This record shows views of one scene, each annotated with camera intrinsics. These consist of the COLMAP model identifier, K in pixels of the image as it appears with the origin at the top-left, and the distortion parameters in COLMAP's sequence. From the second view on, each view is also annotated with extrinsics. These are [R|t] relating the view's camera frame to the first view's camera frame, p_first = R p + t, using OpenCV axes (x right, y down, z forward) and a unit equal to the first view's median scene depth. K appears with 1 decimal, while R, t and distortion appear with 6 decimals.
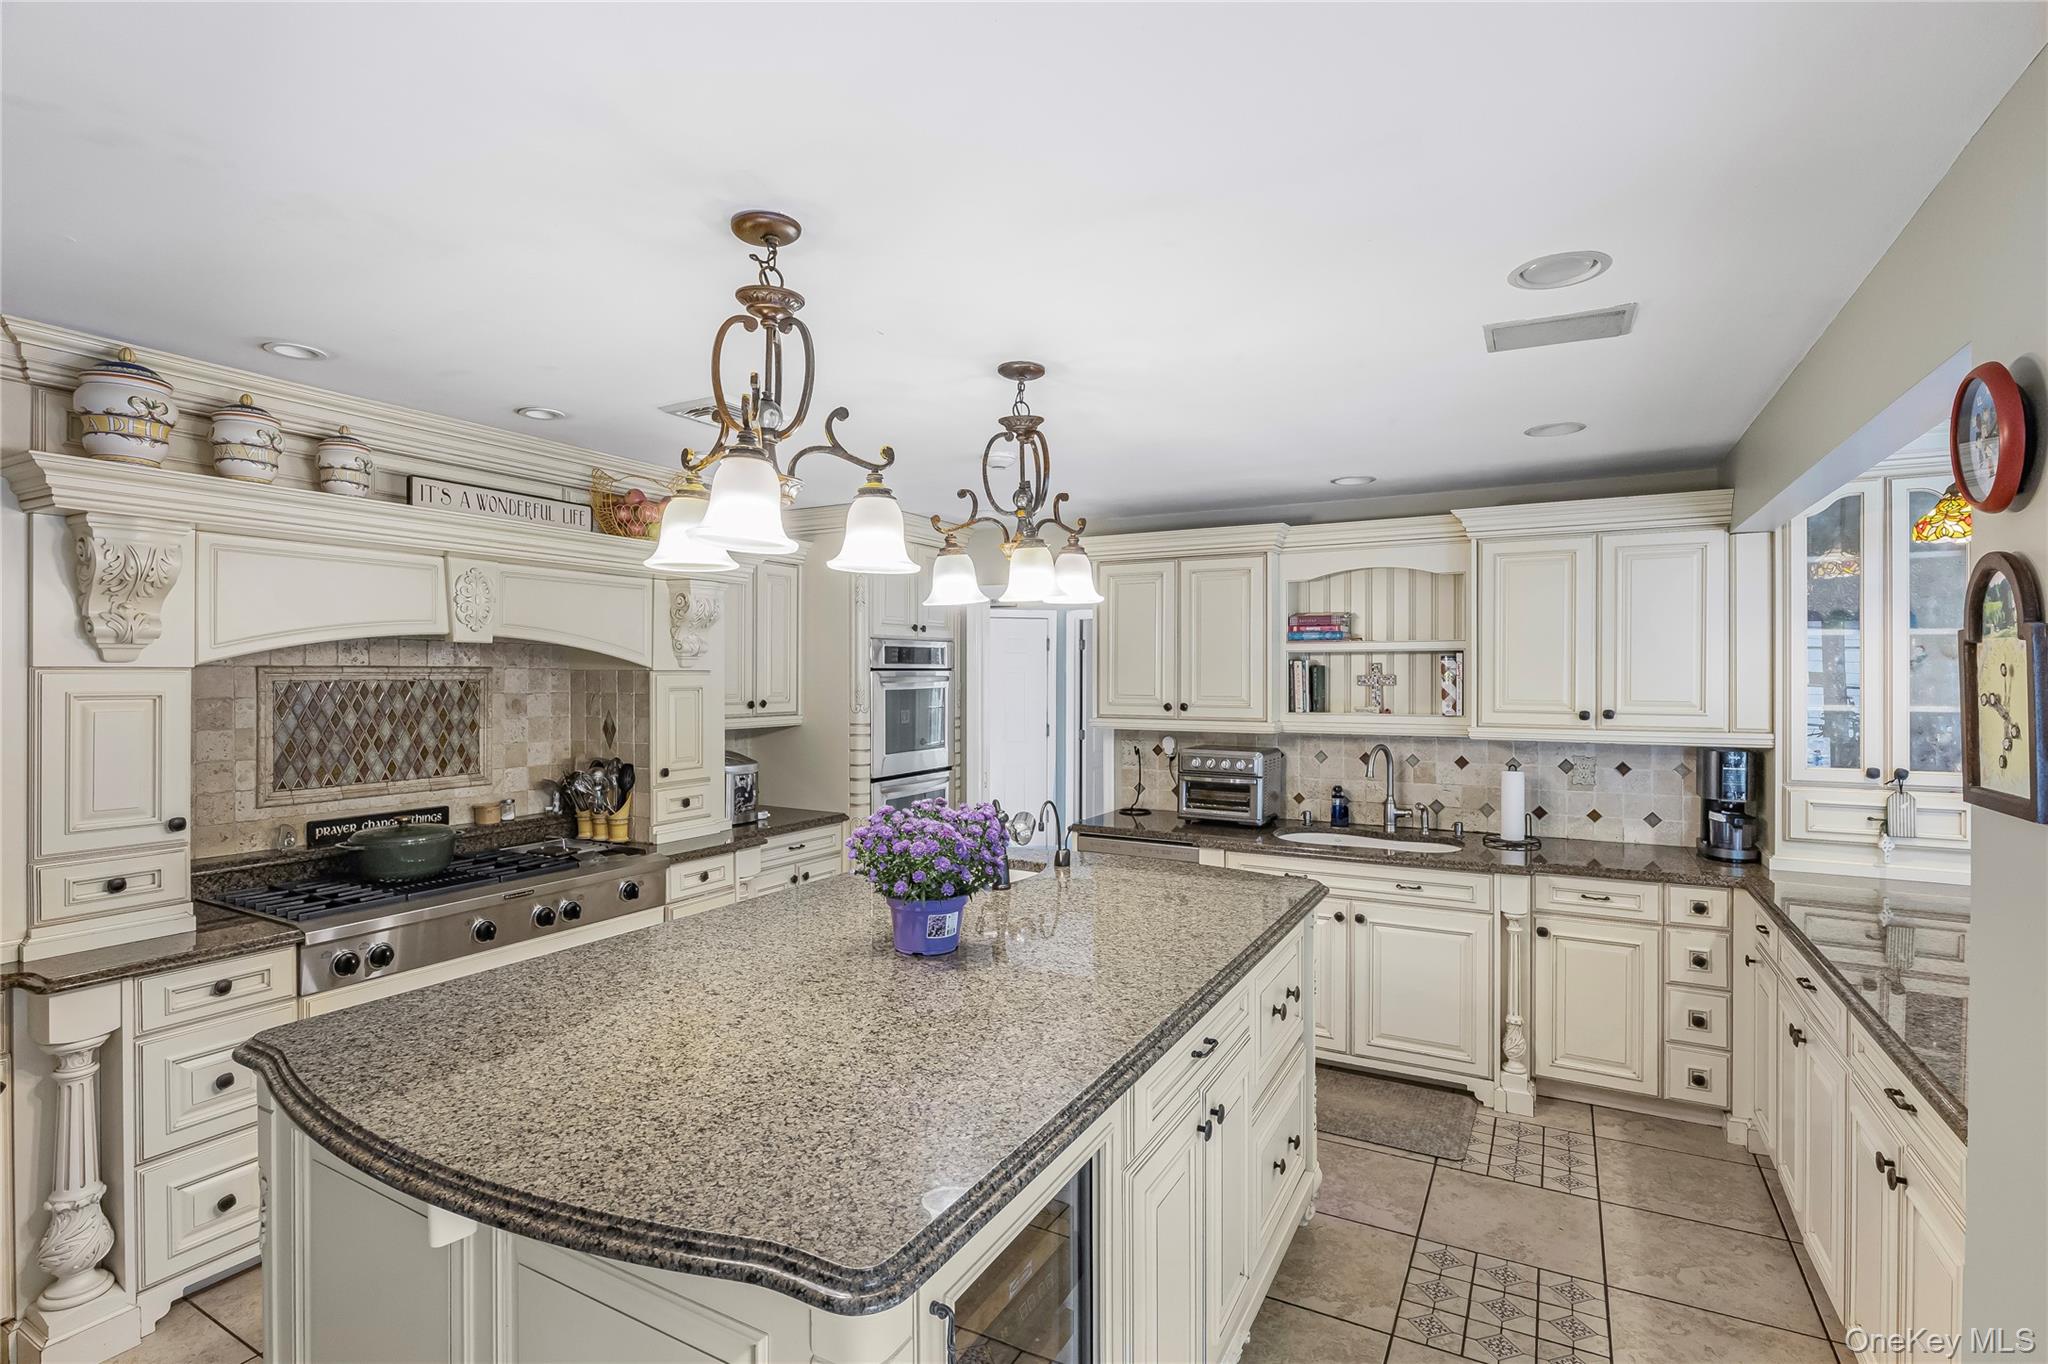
lens RADIAL K [[951.8, 0, 1027.3], [0, 951.8, 674.9], [0, 0, 1]] dist [-0.000434, -0.002034]
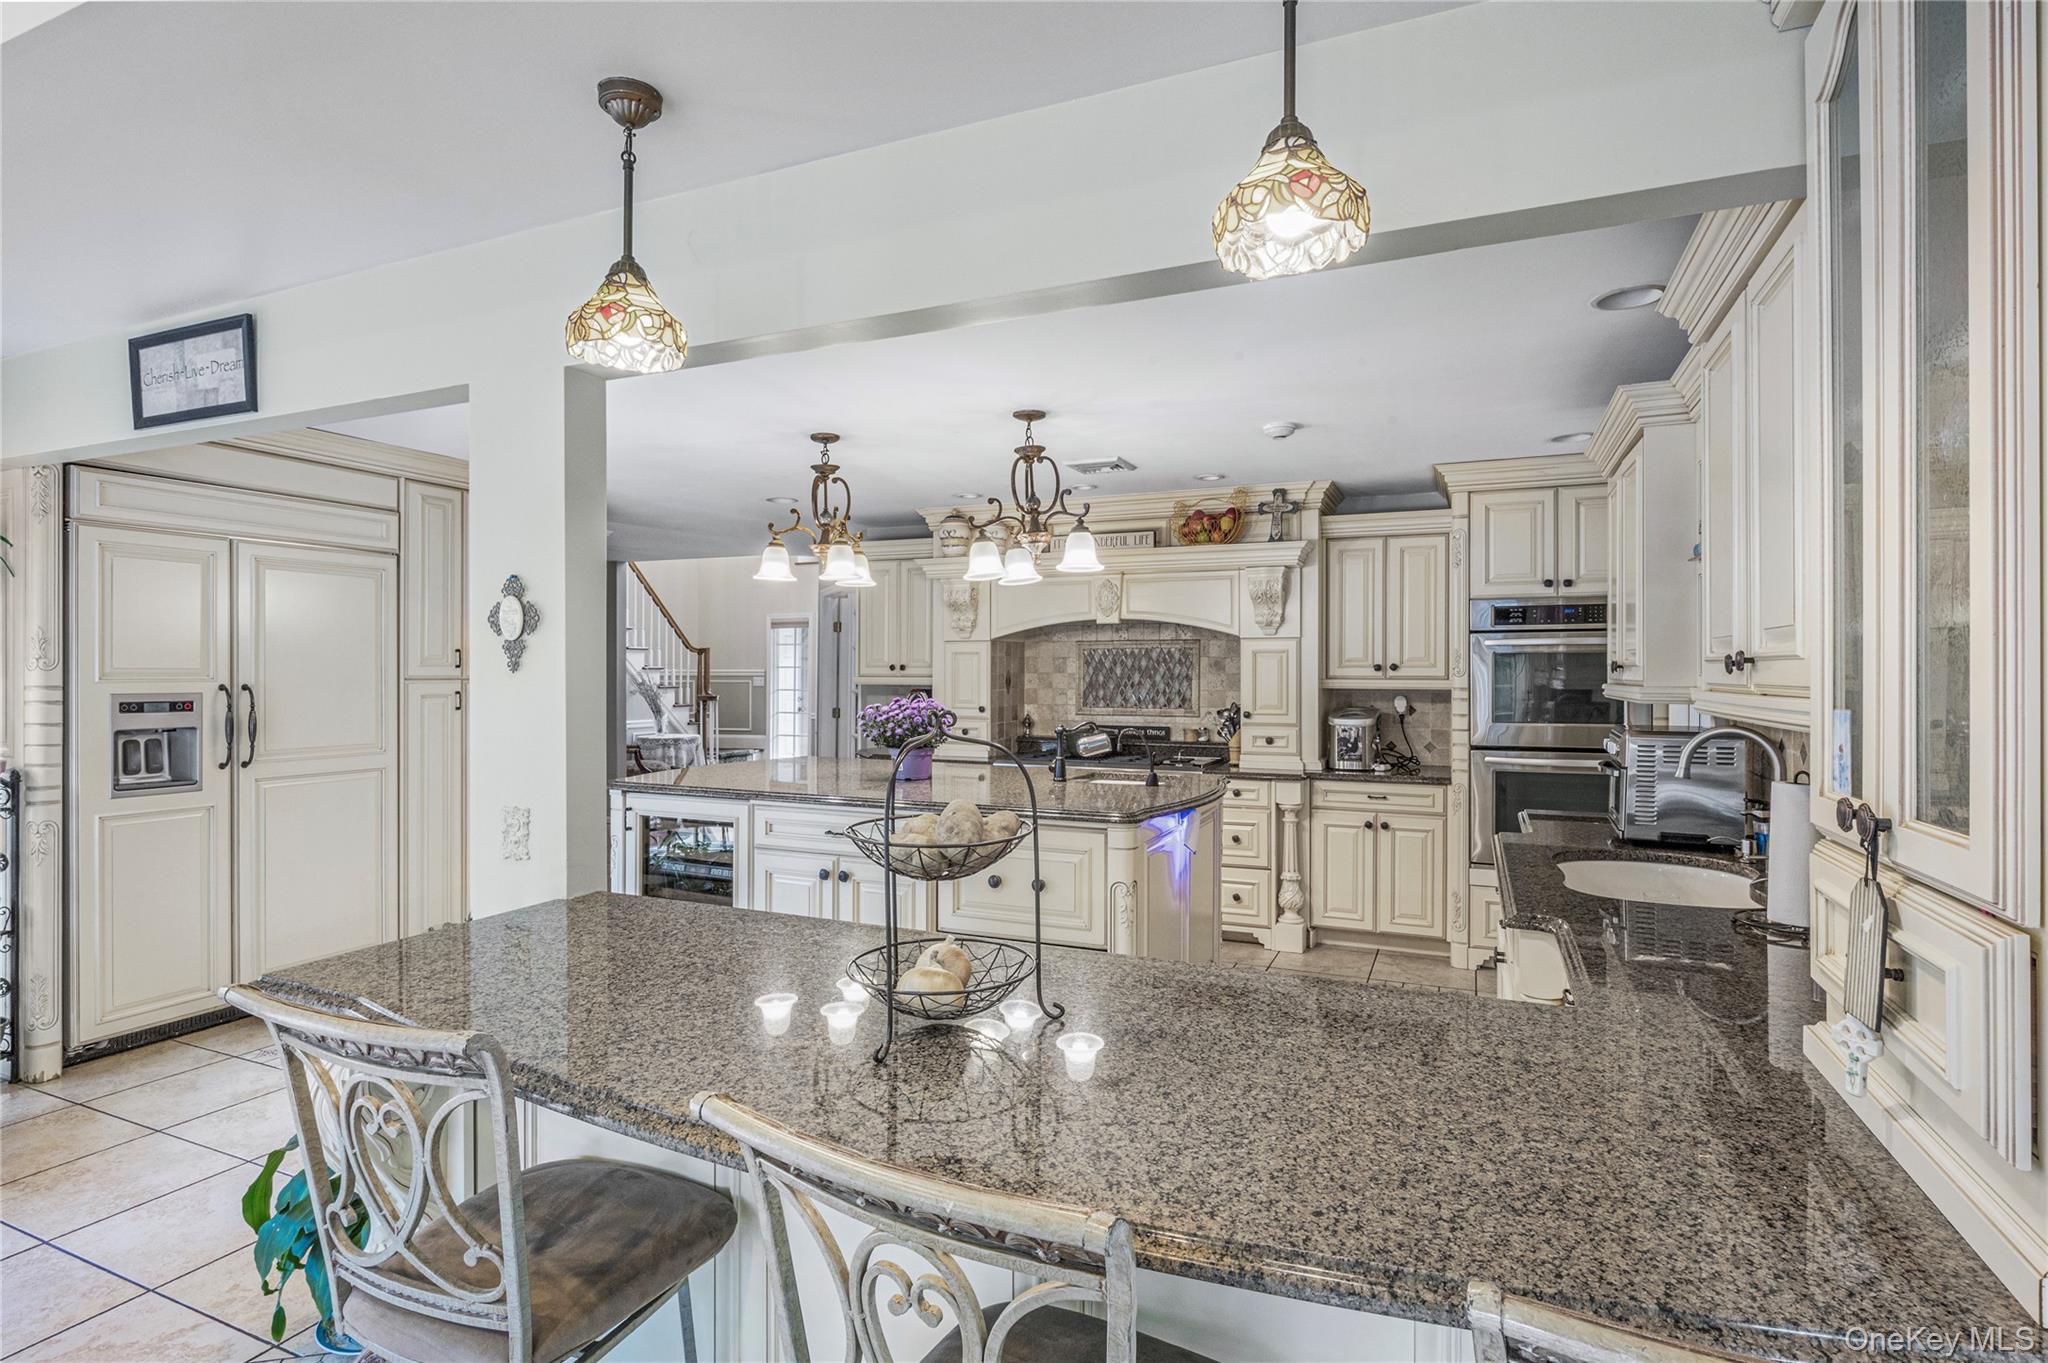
lens RADIAL K [[1013.8, 0, 1027.3], [0, 1013.8, 676.8], [0, 0, 1]] dist [-0.001572, -0.000031]
pose [[0.088198, 0.003578, -0.996097, 1.073347], [-0.000688, 0.999994, 0.003531, 0.048300], [0.996103, 0.000374, 0.088200, 0.619313]]
